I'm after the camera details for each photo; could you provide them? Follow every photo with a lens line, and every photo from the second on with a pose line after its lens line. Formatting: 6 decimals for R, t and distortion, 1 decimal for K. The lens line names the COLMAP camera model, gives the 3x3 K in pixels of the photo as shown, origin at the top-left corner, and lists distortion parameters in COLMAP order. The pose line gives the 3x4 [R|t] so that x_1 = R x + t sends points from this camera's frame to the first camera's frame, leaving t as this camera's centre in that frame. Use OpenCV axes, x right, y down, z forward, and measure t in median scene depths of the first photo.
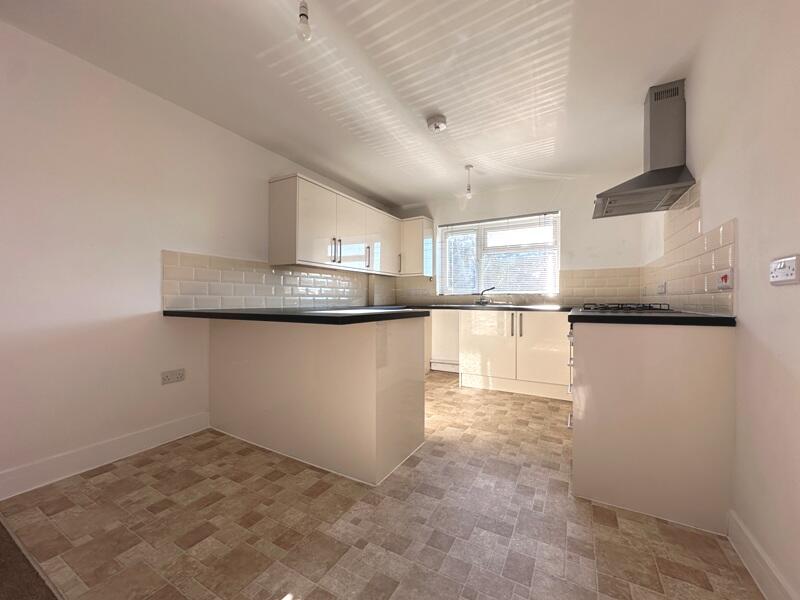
lens RADIAL K [[319.3, 0, 400.0], [0, 319.3, 300.0], [0, 0, 1]] dist [-0.001158, -0.000213]
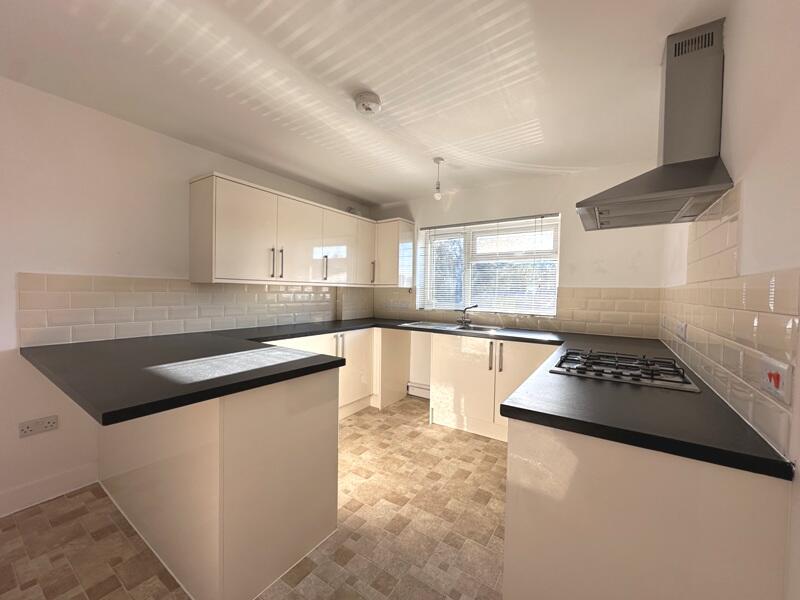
lens RADIAL K [[319.3, 0, 400.0], [0, 319.3, 300.0], [0, 0, 1]] dist [-0.001158, -0.000213]
pose [[0.996687, 0.019952, -0.078850, 0.193423], [-0.017782, 0.999446, 0.028136, -0.088006], [0.079367, -0.026640, 0.996489, 0.188706]]
